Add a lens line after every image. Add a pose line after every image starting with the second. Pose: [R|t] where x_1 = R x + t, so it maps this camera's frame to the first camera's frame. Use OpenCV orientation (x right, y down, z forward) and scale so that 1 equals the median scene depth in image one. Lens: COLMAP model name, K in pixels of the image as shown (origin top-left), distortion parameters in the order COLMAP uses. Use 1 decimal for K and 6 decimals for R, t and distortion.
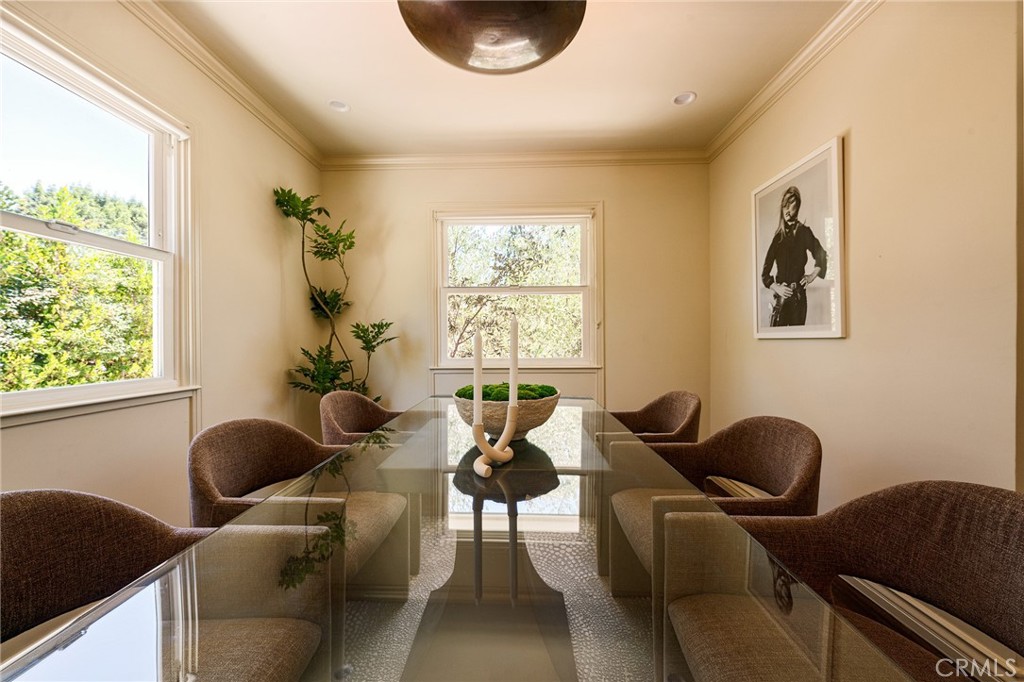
lens RADIAL K [[388.8, 0, 505.5], [0, 388.8, 342.3], [0, 0, 1]] dist [0.000182, -0.000651]
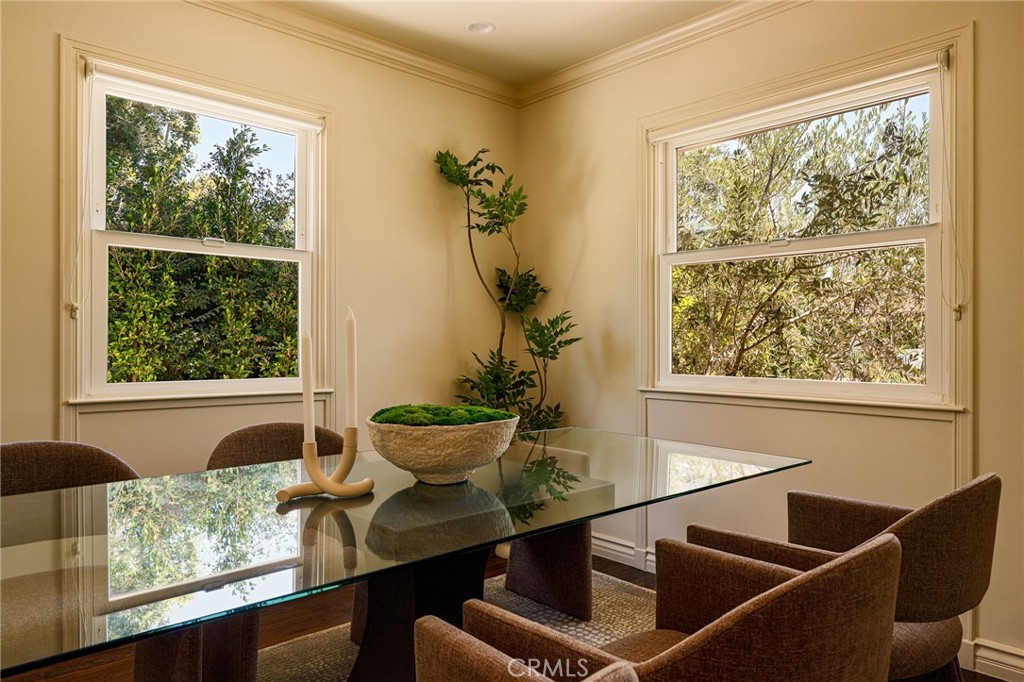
lens RADIAL K [[659.4, 0, 483.4], [0, 659.4, 346.4], [0, 0, 1]] dist [0.001500, -0.000677]
pose [[0.687589, 0.012183, -0.725998, 0.432153], [-0.012541, 0.999909, 0.004902, -0.002867], [0.725991, 0.005734, 0.687680, 0.117931]]
